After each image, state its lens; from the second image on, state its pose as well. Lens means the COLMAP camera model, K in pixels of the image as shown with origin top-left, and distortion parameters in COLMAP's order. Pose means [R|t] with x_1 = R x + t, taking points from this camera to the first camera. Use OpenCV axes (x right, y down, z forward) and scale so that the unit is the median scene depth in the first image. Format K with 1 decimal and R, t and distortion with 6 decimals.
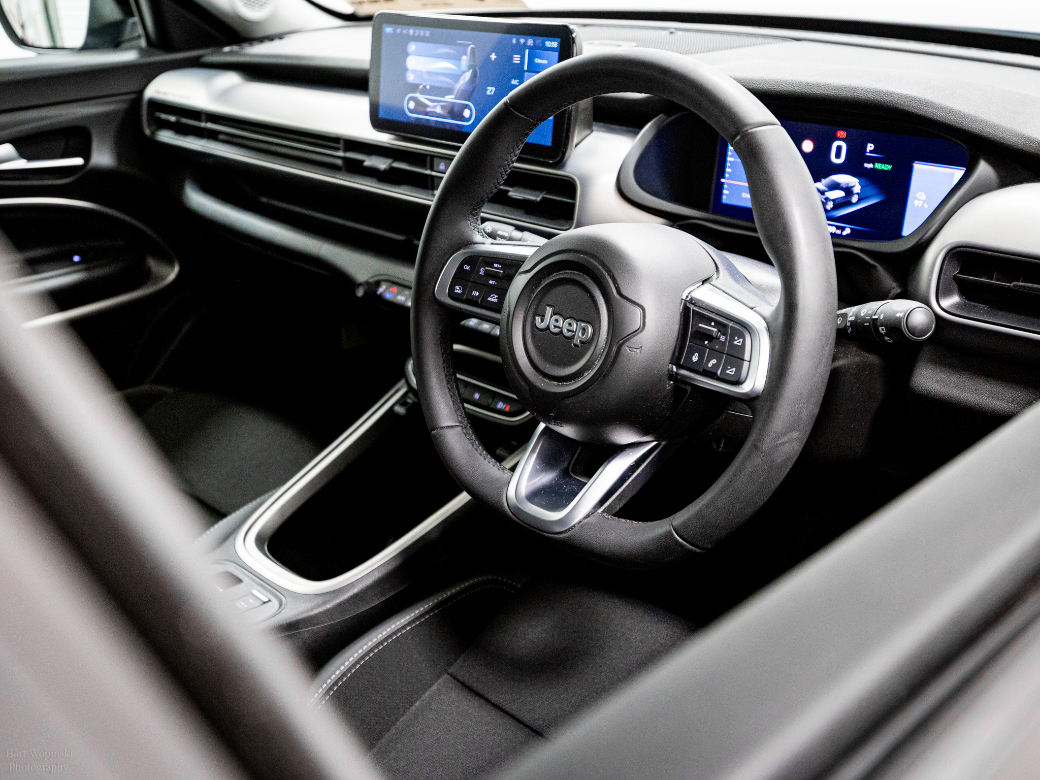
lens RADIAL K [[1104.4, 0, 520.0], [0, 1104.4, 390.0], [0, 0, 1]] dist [-0.169554, 0.019792]
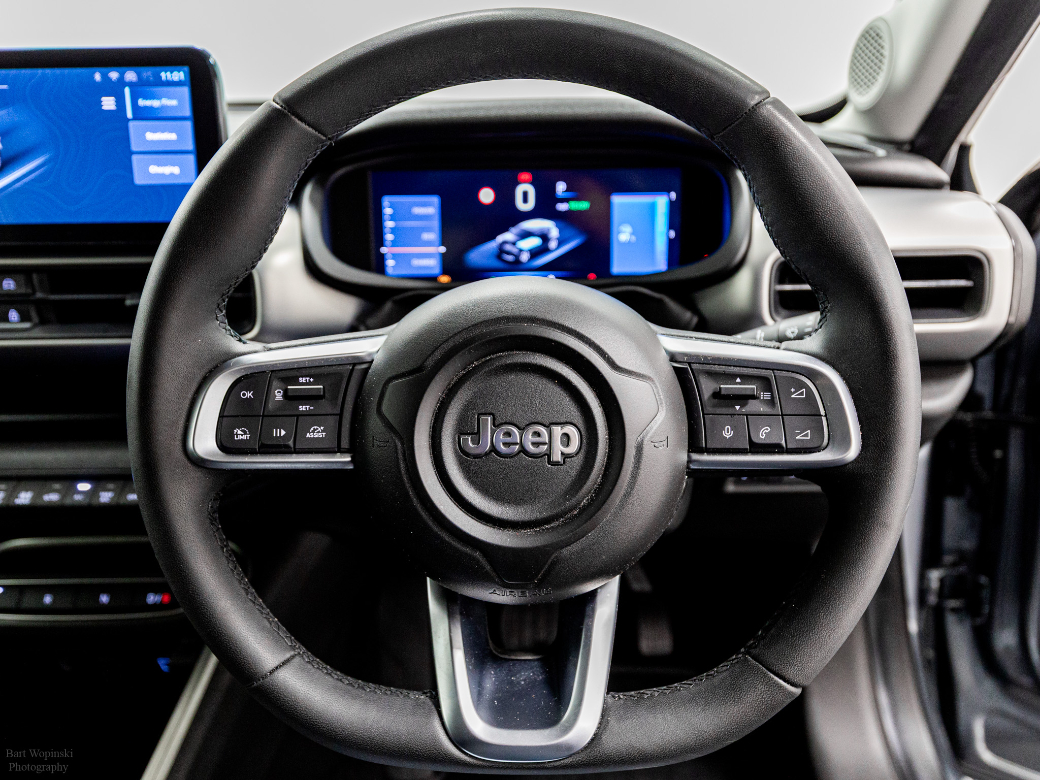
lens RADIAL K [[832.9, 0, 520.0], [0, 832.9, 390.0], [0, 0, 1]] dist [-0.030762, 0.002417]
pose [[0.724369, -0.201566, 0.659288, -0.208214], [0.259465, 0.965699, 0.010168, -0.070443], [-0.638723, 0.163697, 0.751822, 0.500579]]
